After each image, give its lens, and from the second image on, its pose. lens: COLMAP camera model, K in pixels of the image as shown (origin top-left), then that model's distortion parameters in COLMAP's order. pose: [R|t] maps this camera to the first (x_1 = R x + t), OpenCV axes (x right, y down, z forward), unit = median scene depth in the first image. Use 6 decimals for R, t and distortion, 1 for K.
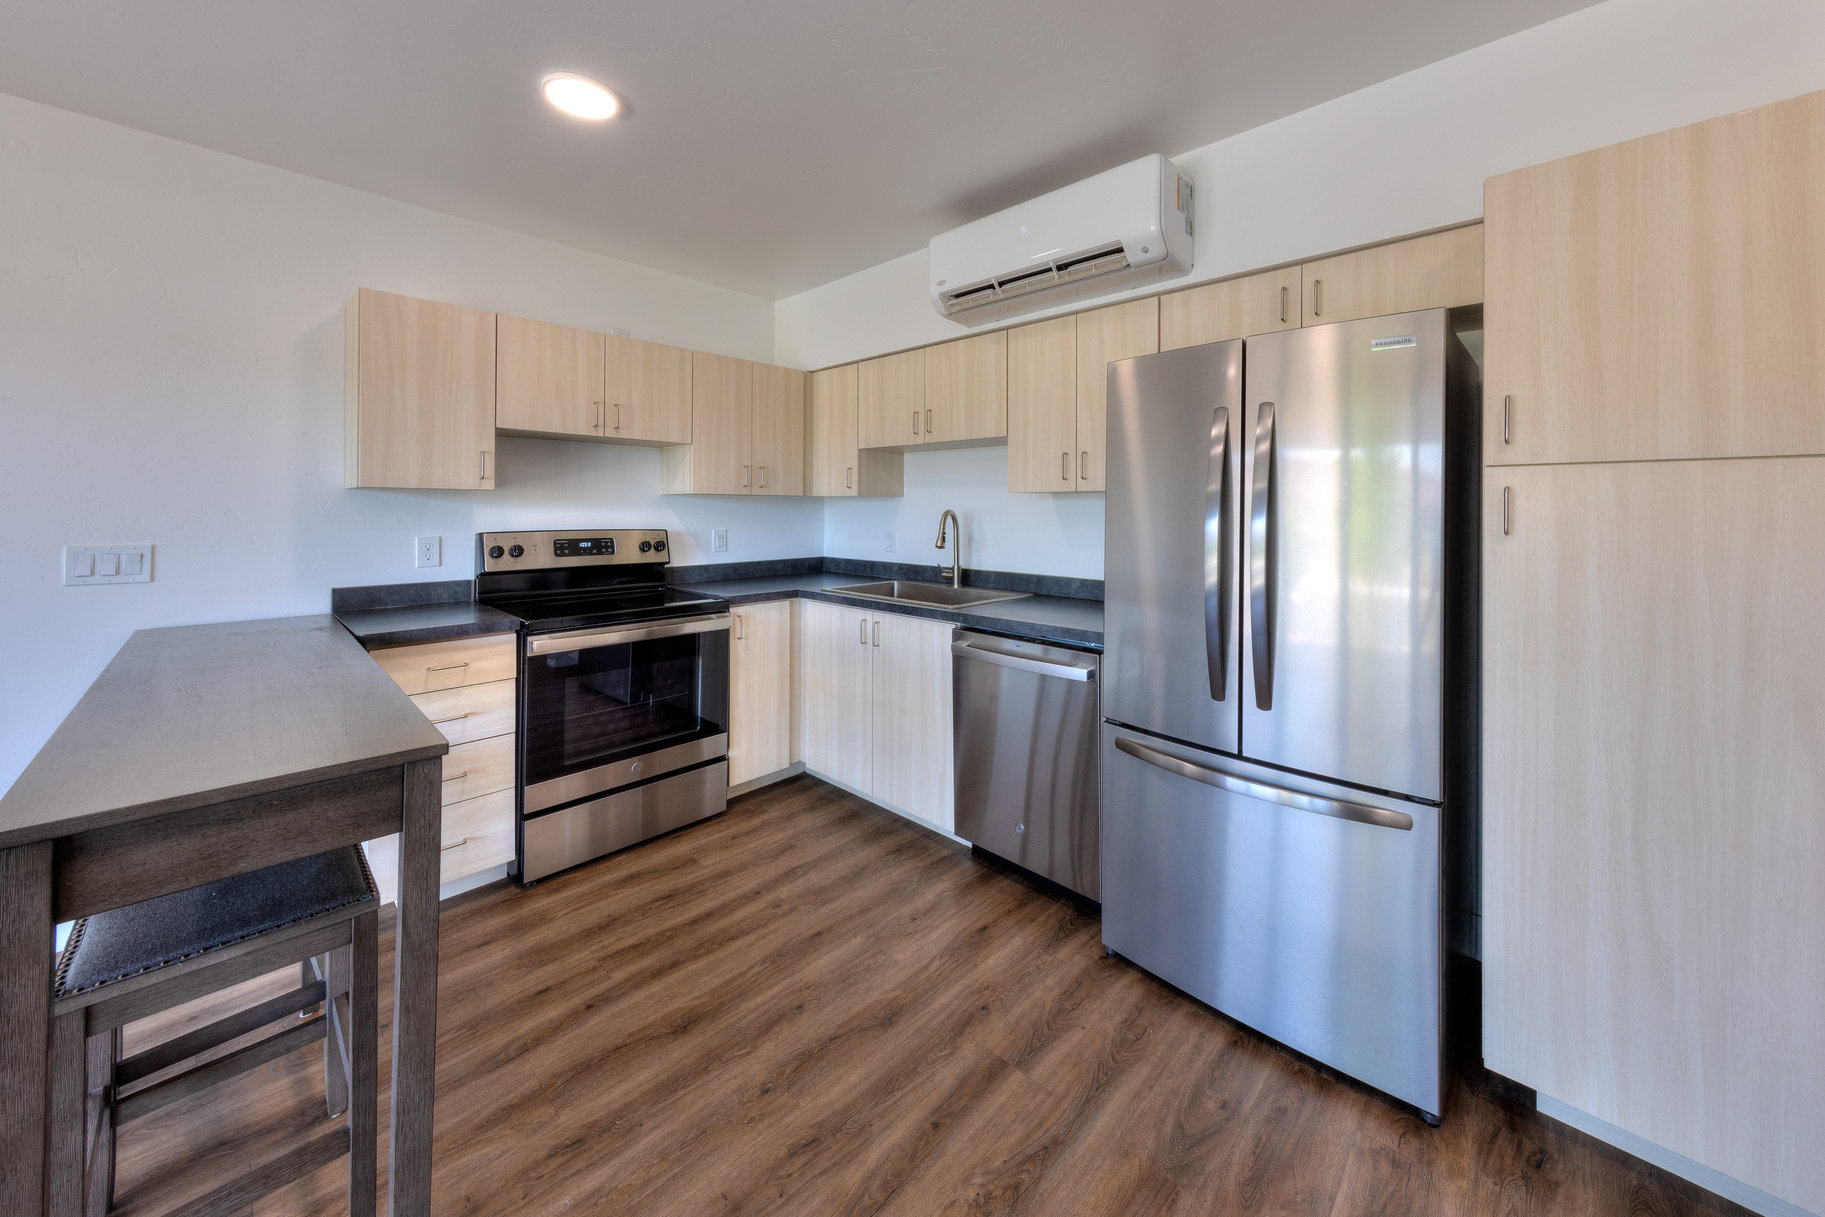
lens RADIAL K [[662.9, 0, 950.1], [0, 662.9, 506.9], [0, 0, 1]] dist [0.001189, -0.000603]
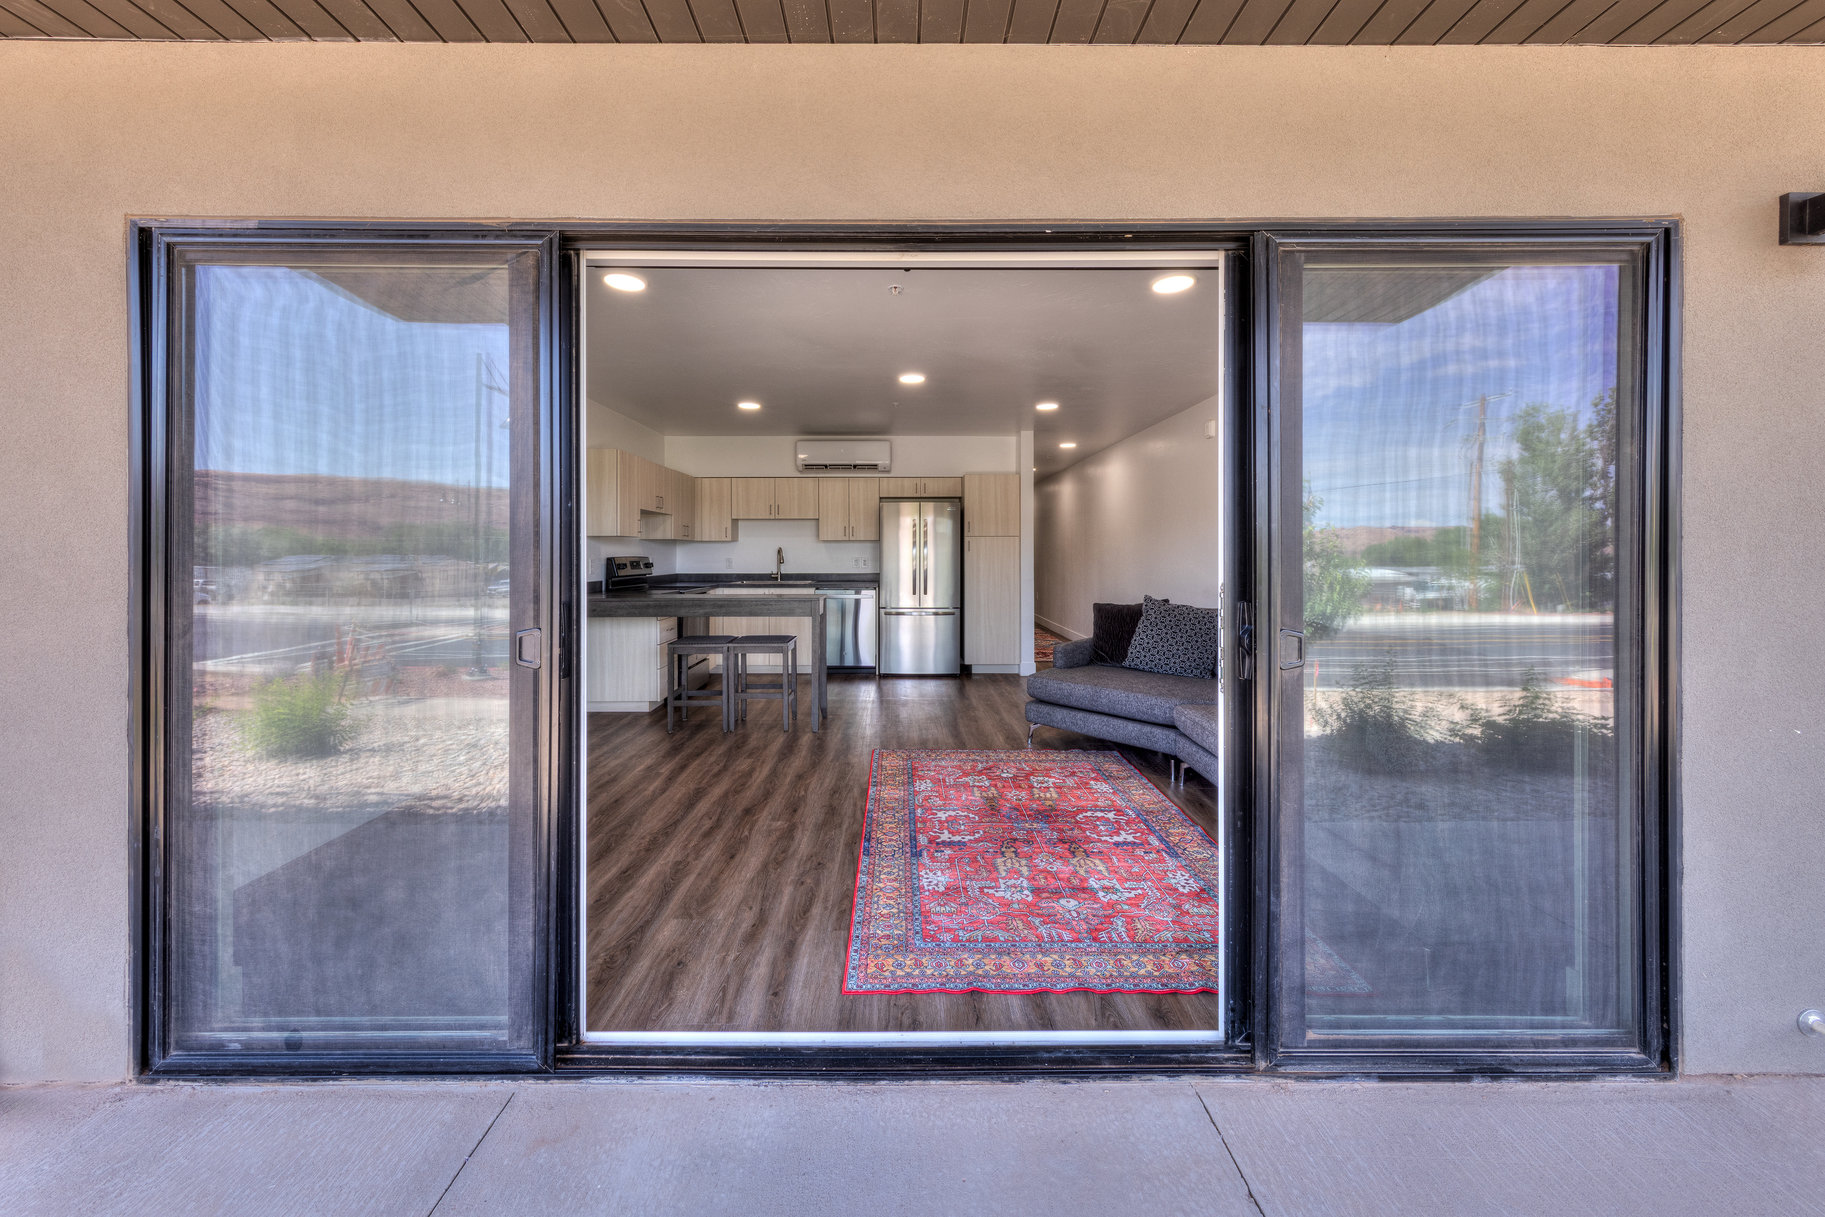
lens RADIAL K [[605.7, 0, 903.4], [0, 605.7, 552.6], [0, 0, 1]] dist [-0.002190, -0.000421]
pose [[0.733519, -0.002186, 0.679665, -1.325014], [0.000932, 0.999997, 0.002211, 0.021755], [-0.679668, -0.000988, 0.733519, -1.009753]]
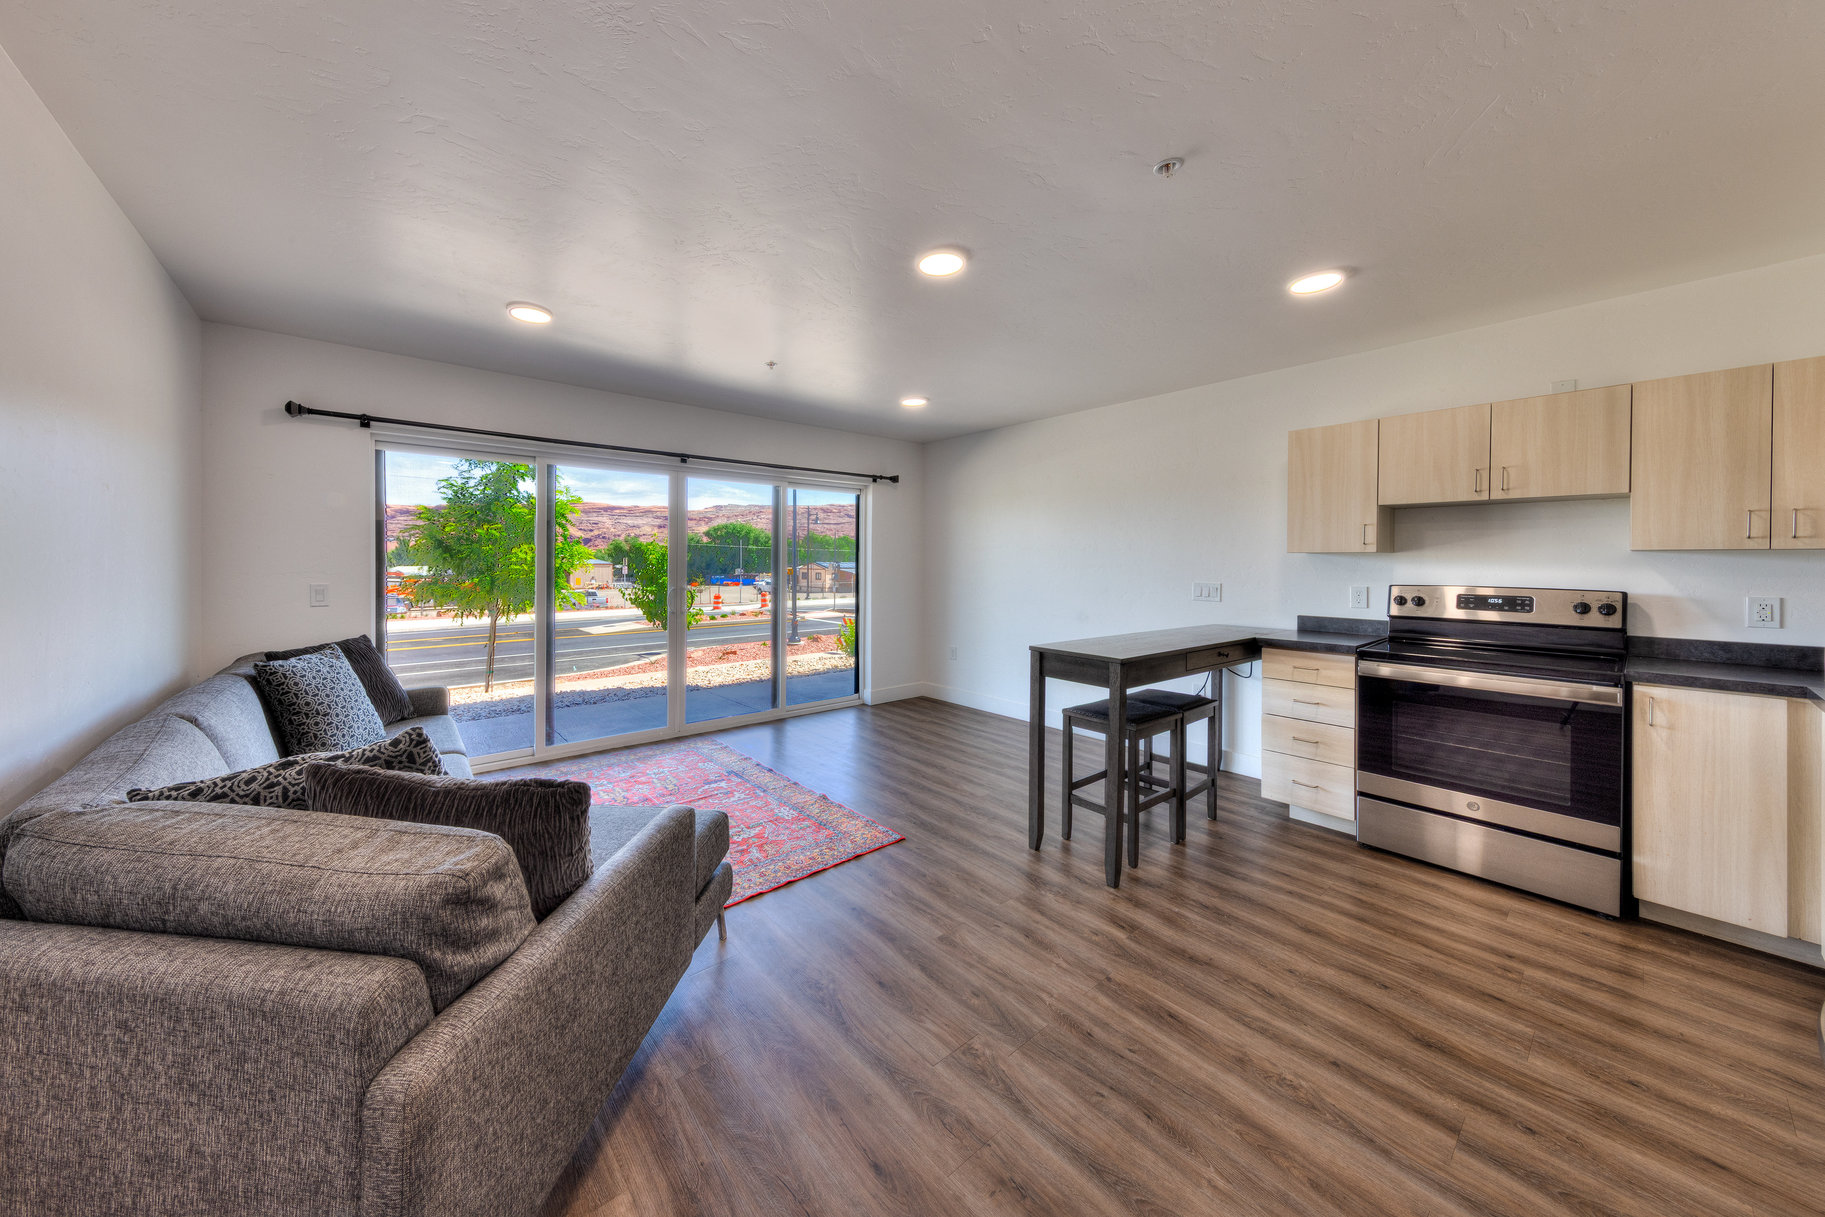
lens RADIAL K [[605.7, 0, 835.9], [0, 605.7, 562.6], [0, 0, 1]] dist [-0.002190, -0.000421]
pose [[-0.193149, -0.005389, -0.981155, 0.669652], [-0.005391, 0.999976, -0.004431, 0.006024], [0.981155, 0.004433, -0.193173, 0.160137]]
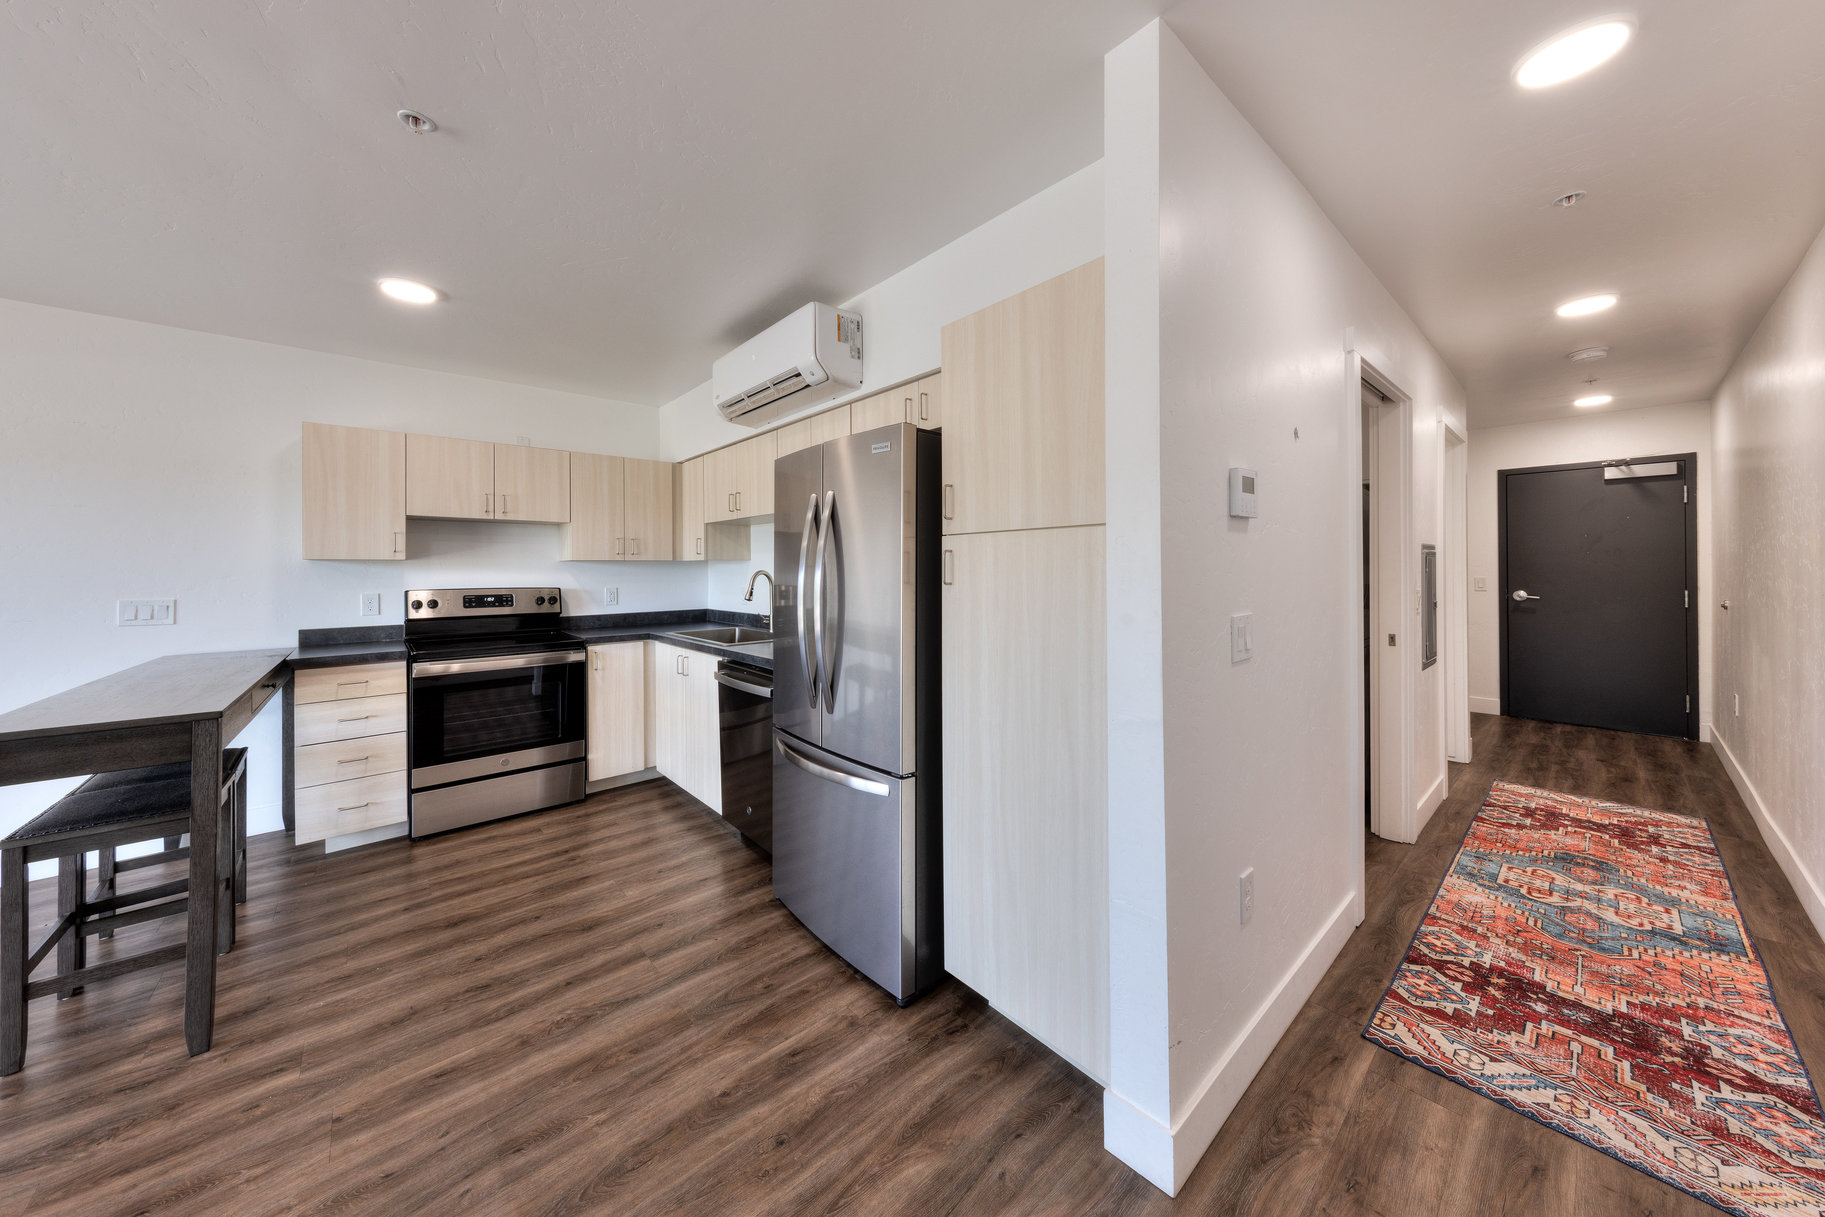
lens RADIAL K [[605.7, 0, 913.1], [0, 605.7, 568.1], [0, 0, 1]] dist [-0.002190, -0.000421]
pose [[0.994229, -0.010954, -0.106719, 0.480623], [0.011115, 0.999938, 0.000915, 0.002370], [0.106702, -0.002096, 0.994289, -0.142446]]
